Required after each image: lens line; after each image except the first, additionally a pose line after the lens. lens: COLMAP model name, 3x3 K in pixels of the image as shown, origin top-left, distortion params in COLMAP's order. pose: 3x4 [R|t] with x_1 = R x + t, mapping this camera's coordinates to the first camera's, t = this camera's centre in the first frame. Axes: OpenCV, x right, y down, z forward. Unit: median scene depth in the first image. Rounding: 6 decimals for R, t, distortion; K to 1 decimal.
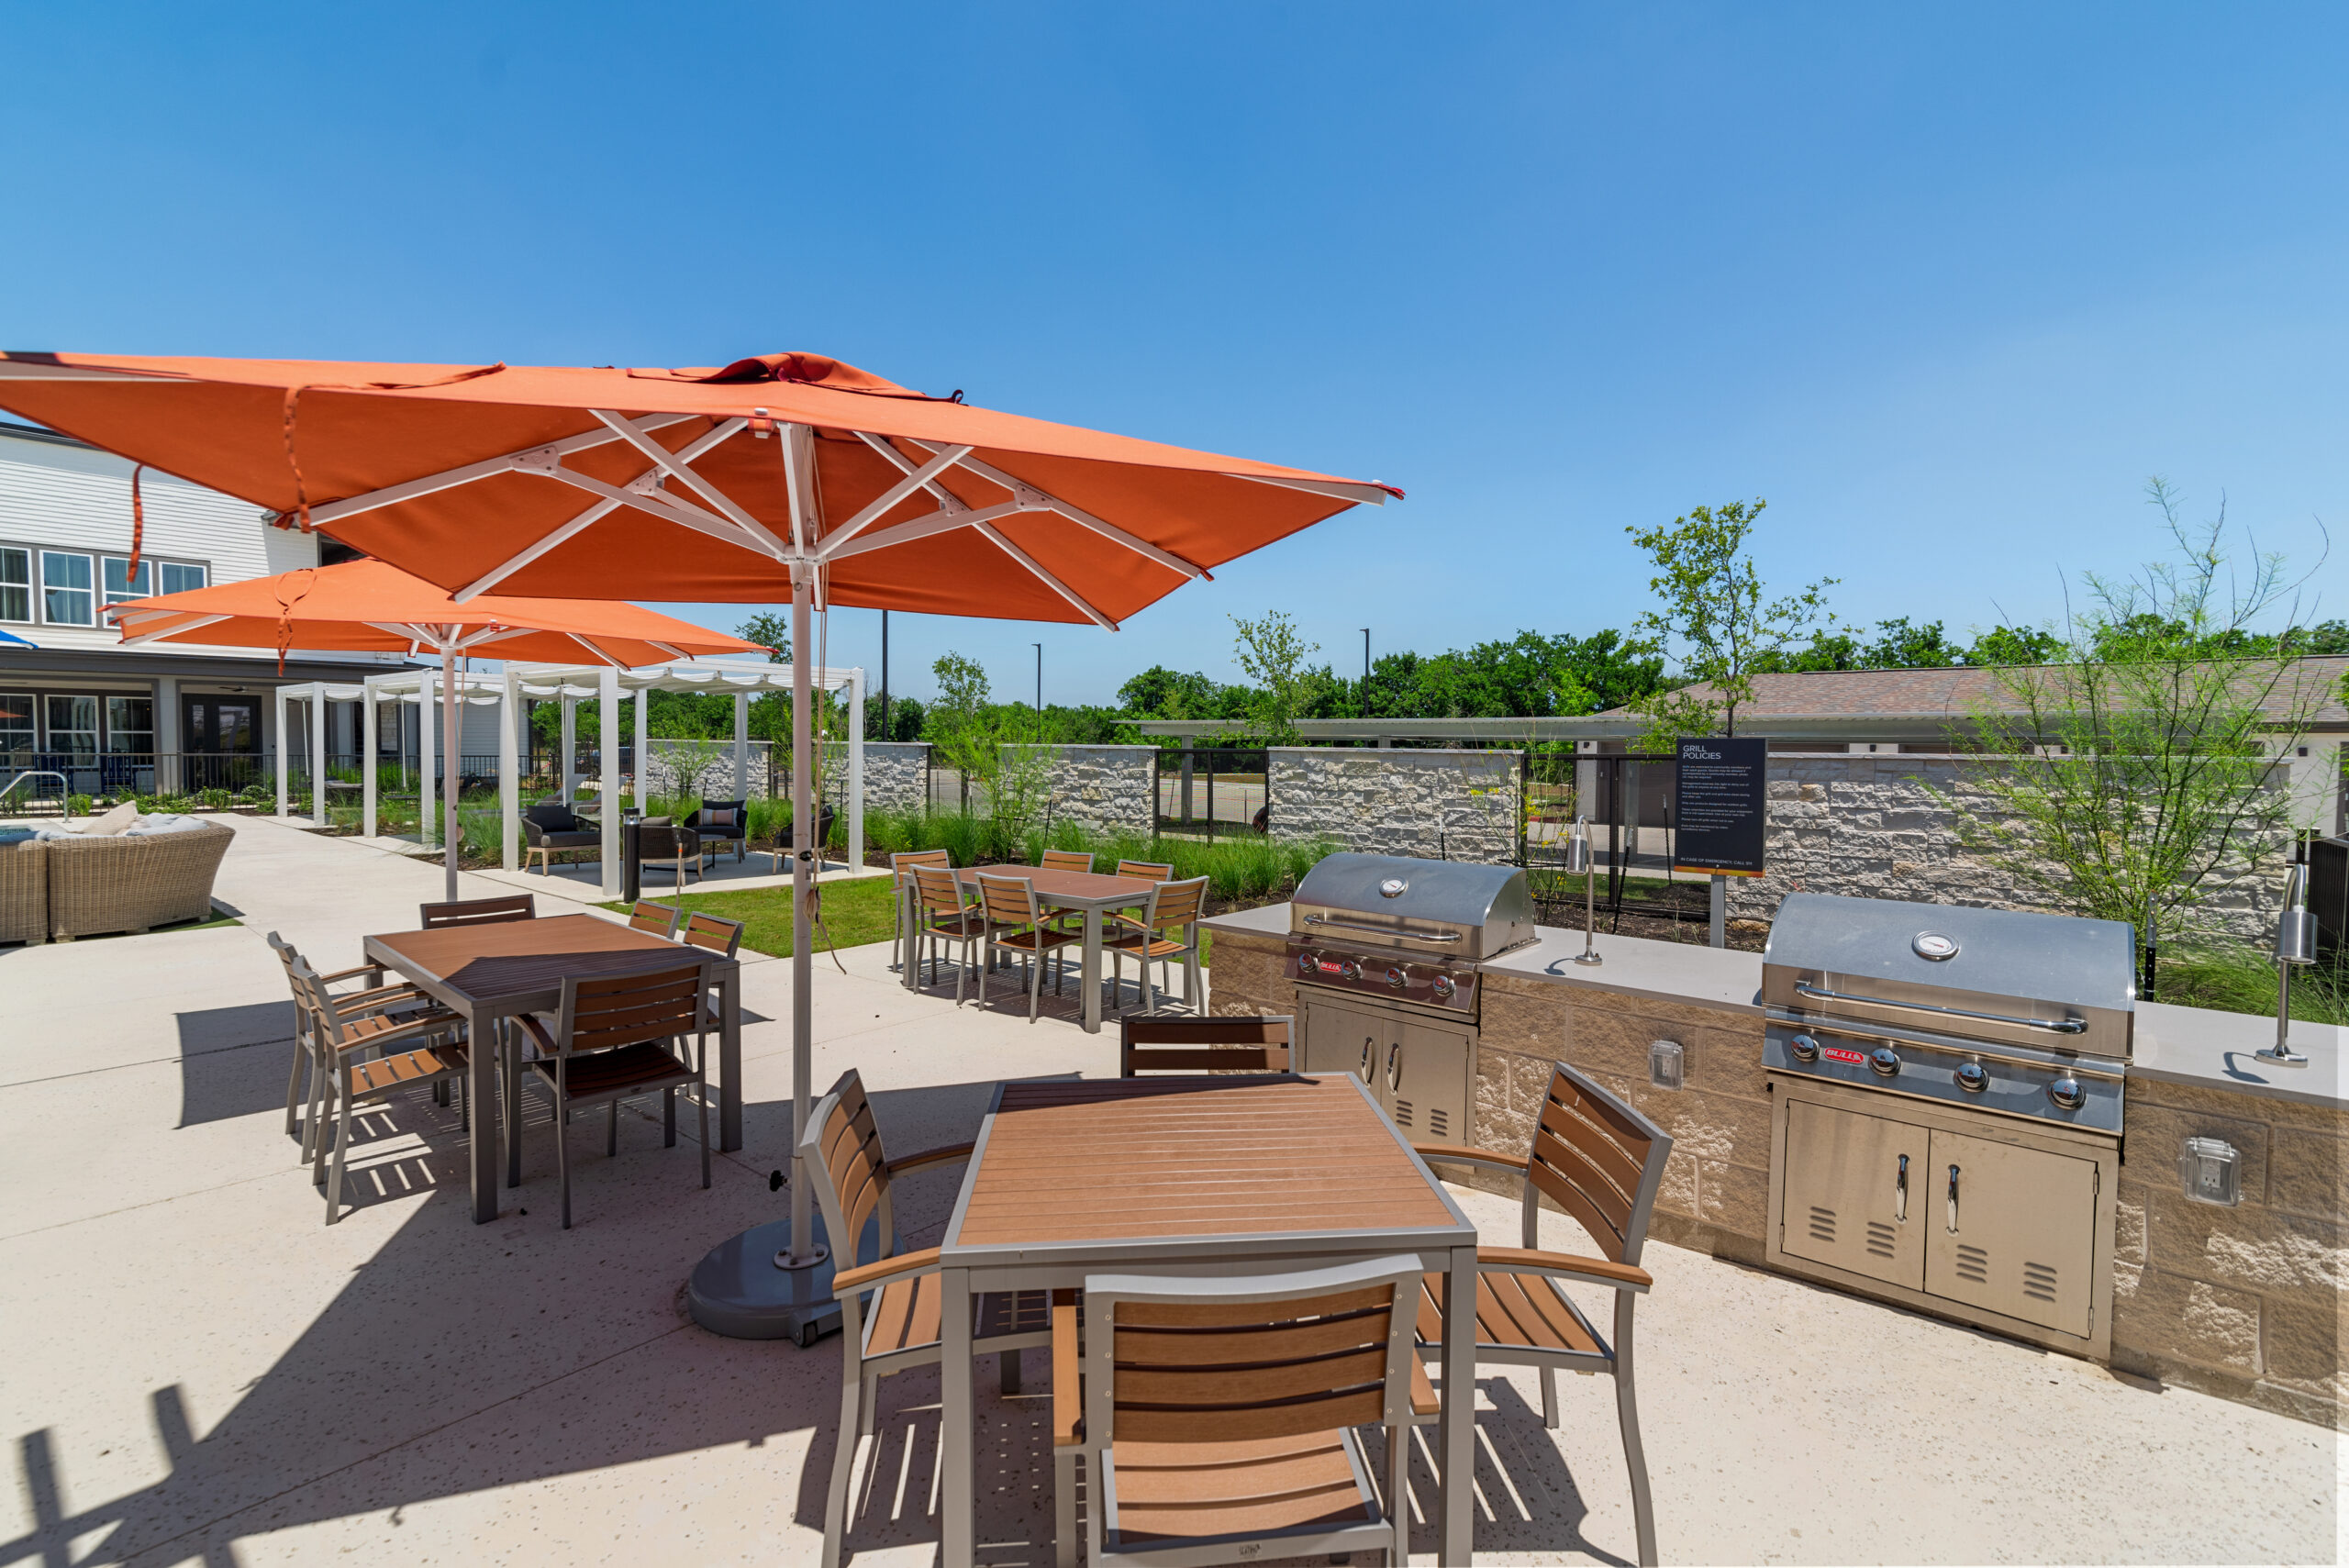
lens RADIAL K [[1077.2, 0, 1181.3], [0, 1077.2, 776.6], [0, 0, 1]] dist [0.016278, 0.000229]
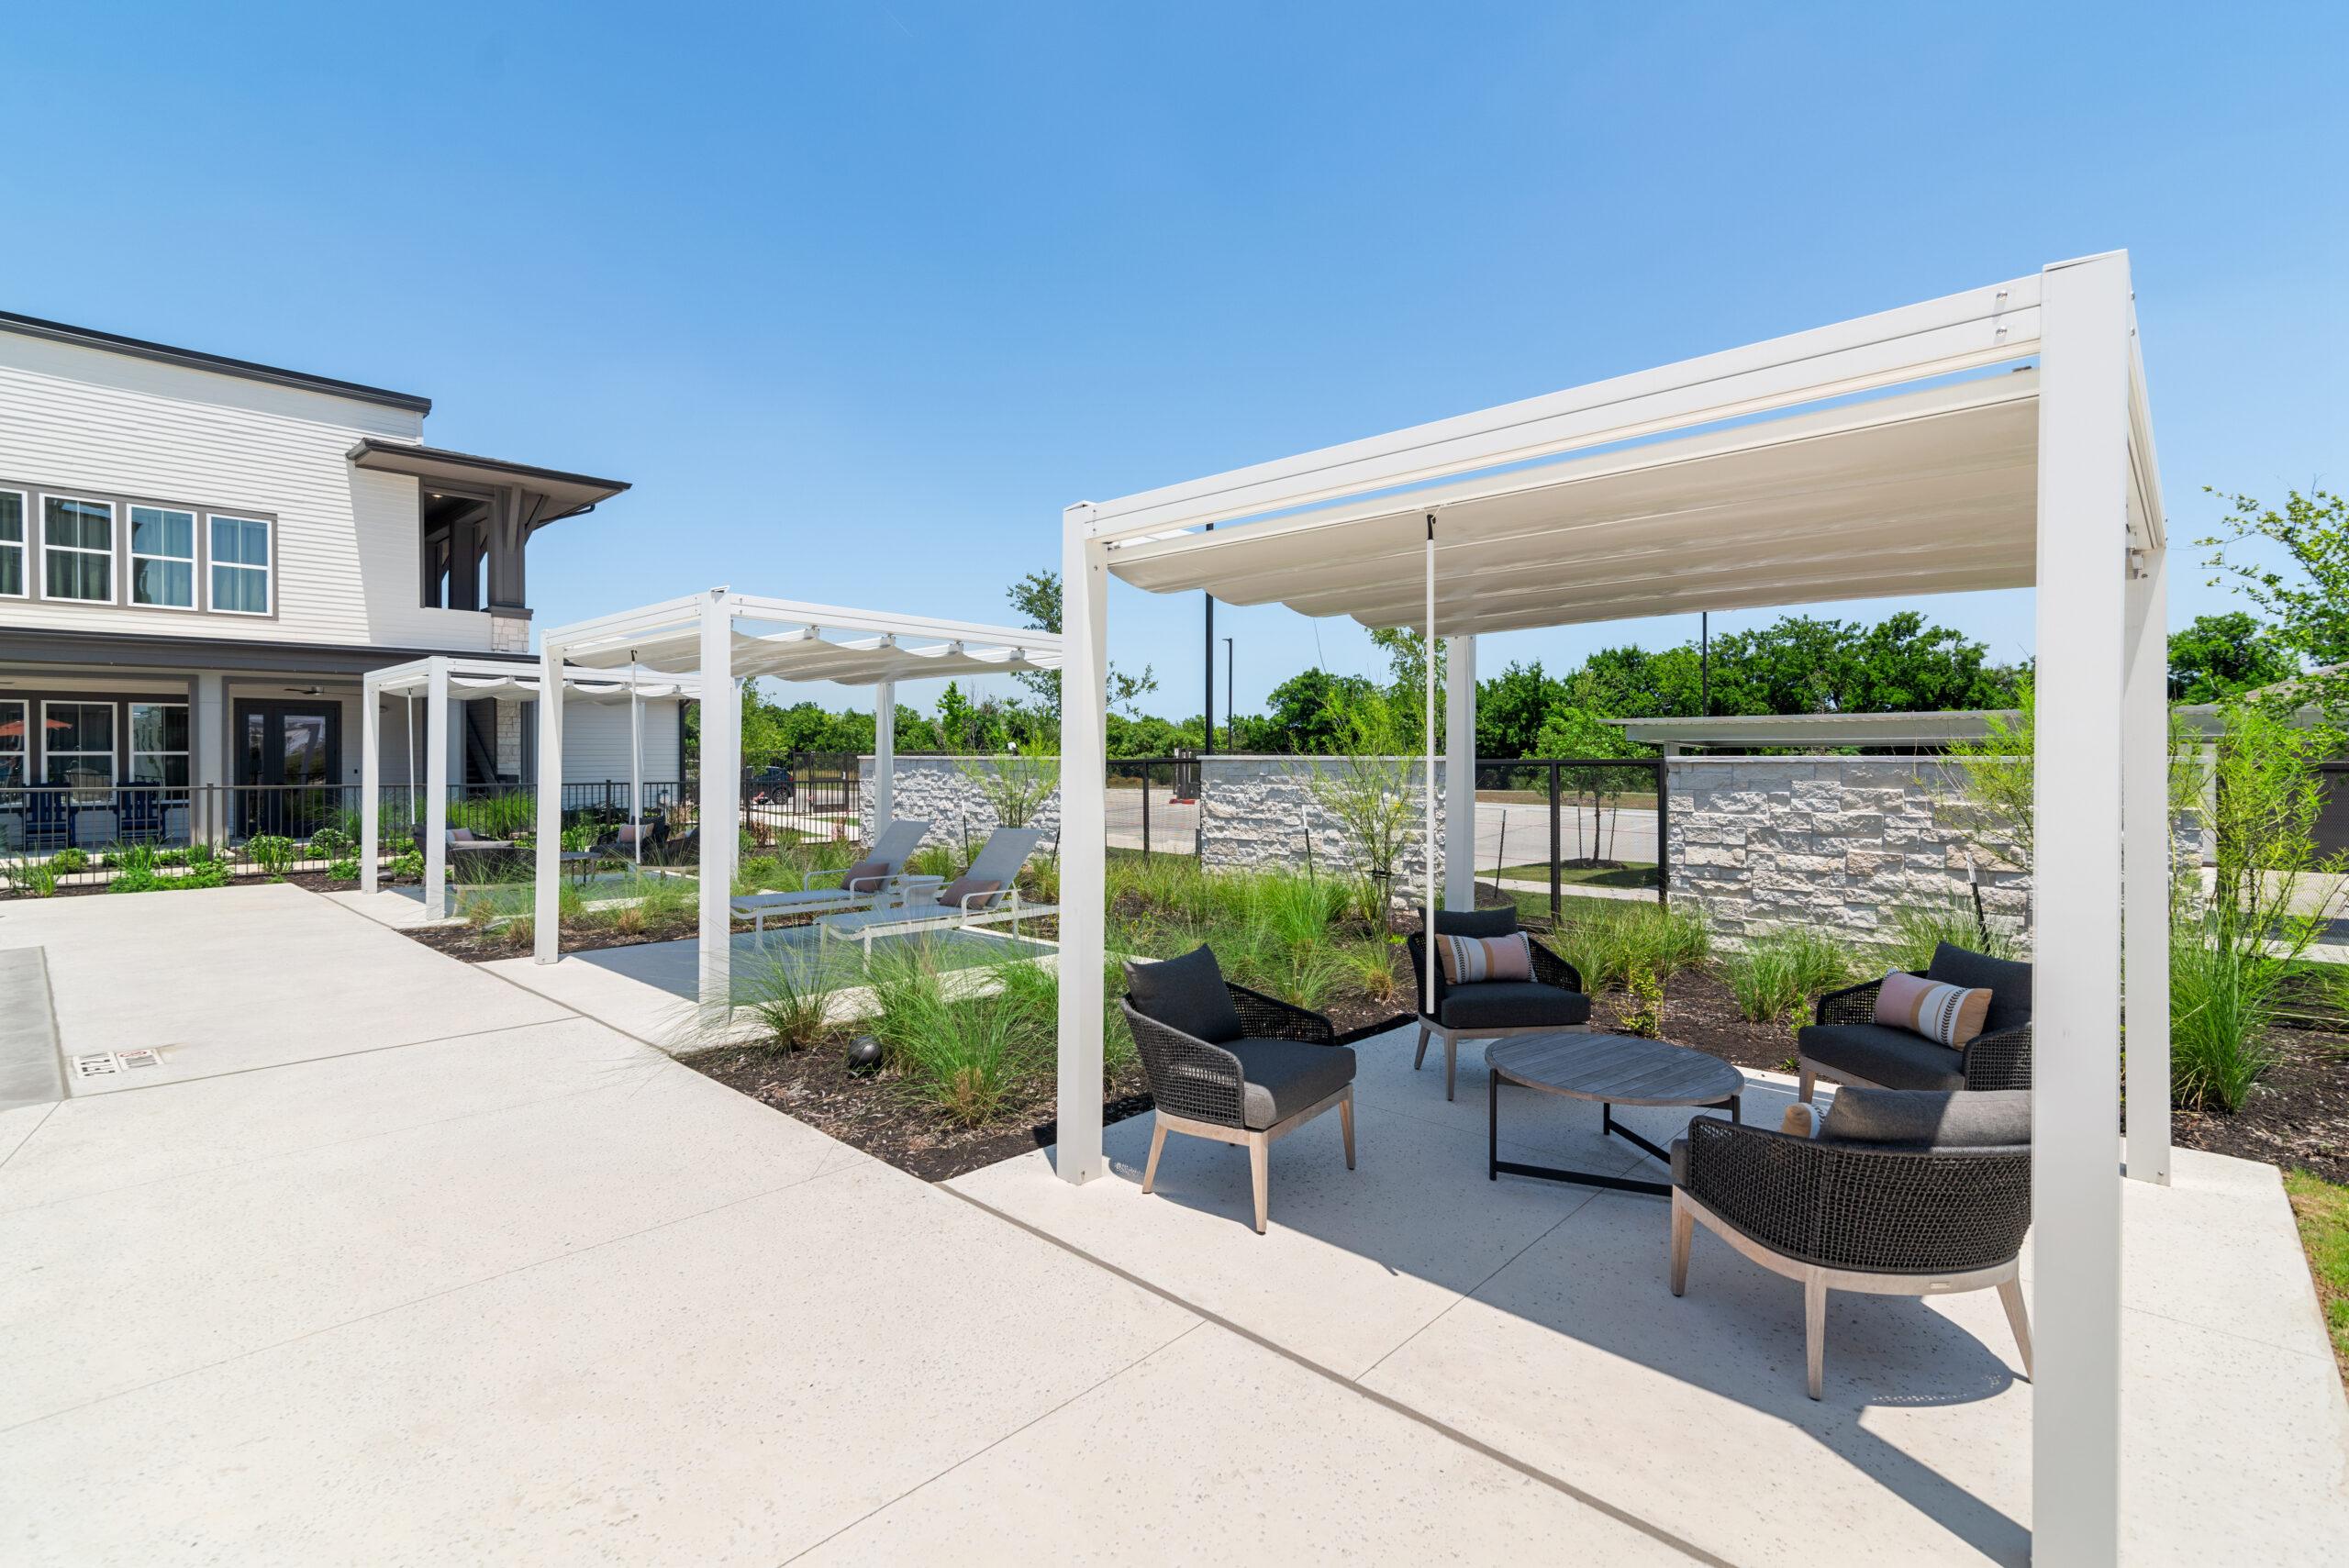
lens RADIAL K [[1077.3, 0, 1171.9], [0, 1077.3, 754.0], [0, 0, 1]] dist [0.018812, -0.000067]
pose [[0.998637, -0.010651, -0.051094, -0.286433], [0.008955, 0.999405, -0.033309, -0.011754], [0.051418, 0.032806, 0.998138, 0.342700]]
